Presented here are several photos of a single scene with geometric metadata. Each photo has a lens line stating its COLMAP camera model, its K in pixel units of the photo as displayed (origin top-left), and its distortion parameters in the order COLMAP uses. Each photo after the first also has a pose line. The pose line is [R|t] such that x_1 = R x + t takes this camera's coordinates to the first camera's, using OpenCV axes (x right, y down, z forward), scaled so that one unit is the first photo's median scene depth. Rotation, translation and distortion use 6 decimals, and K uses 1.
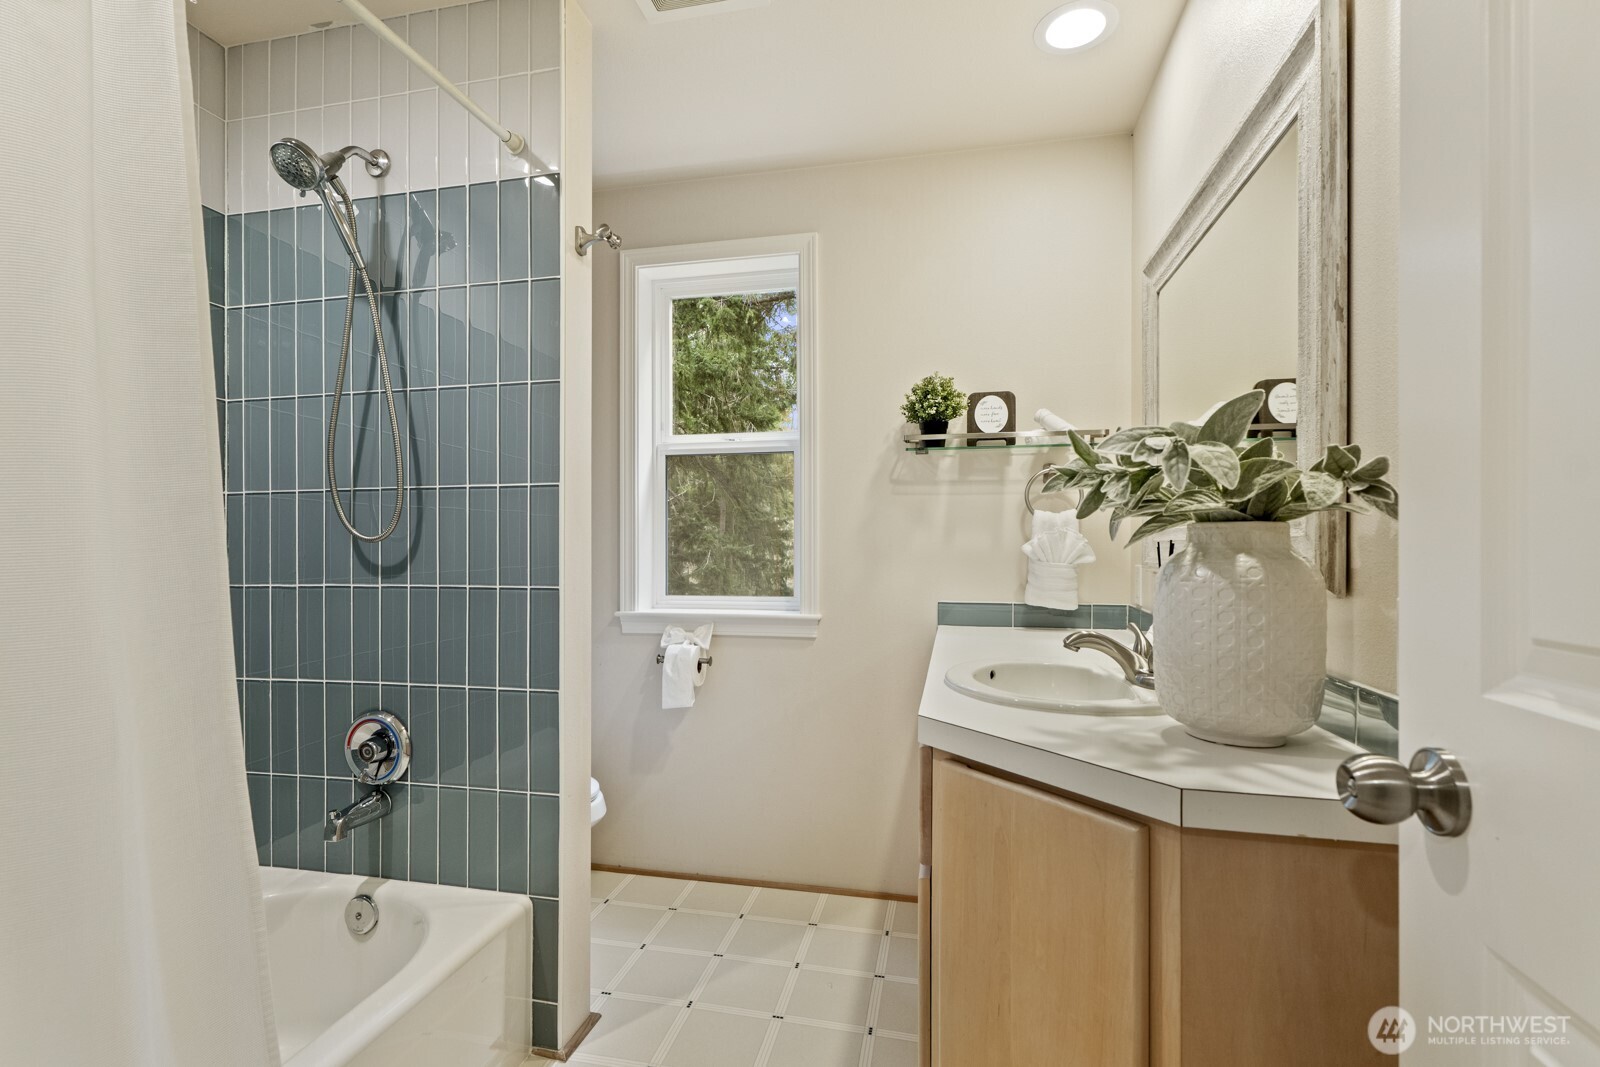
lens RADIAL K [[741.3, 0, 793.3], [0, 741.3, 535.8], [0, 0, 1]] dist [-0.000232, 0.000199]
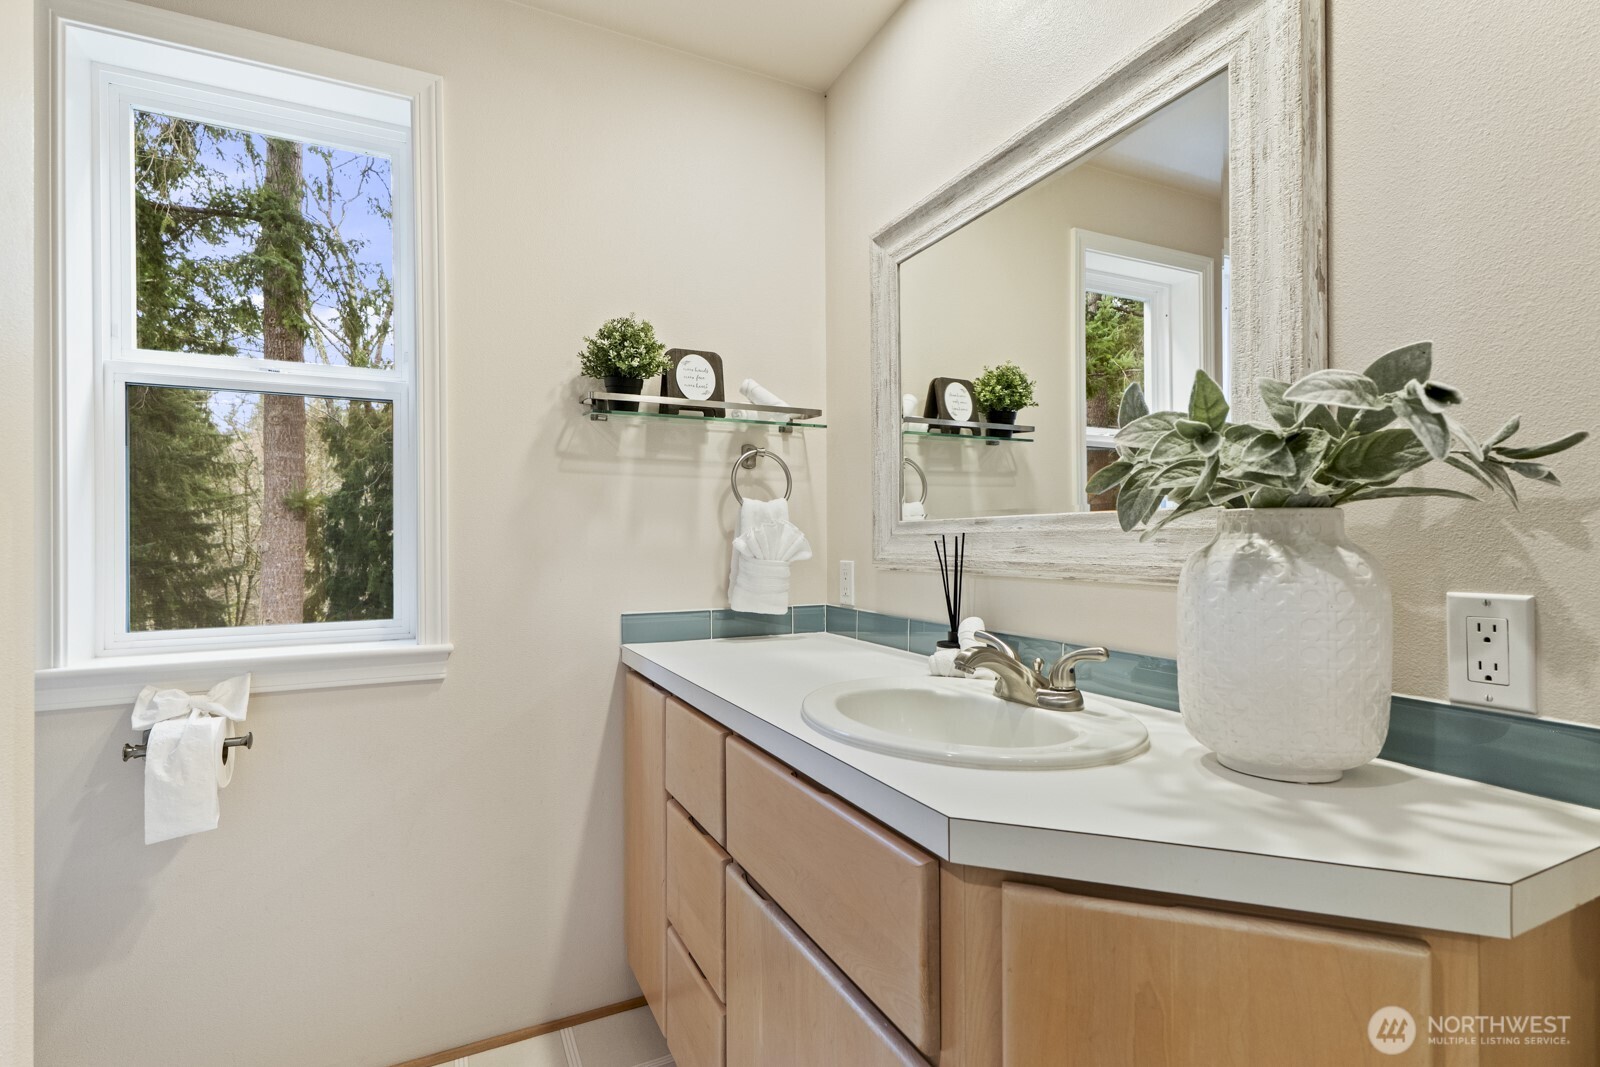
lens RADIAL K [[751.7, 0, 797.5], [0, 751.7, 531.4], [0, 0, 1]] dist [0.002406, 0.000932]
pose [[0.787402, 0.002963, 0.616433, -0.145477], [-0.002796, 0.999995, -0.001234, 0.003823], [-0.616433, -0.000752, 0.787407, 0.279450]]
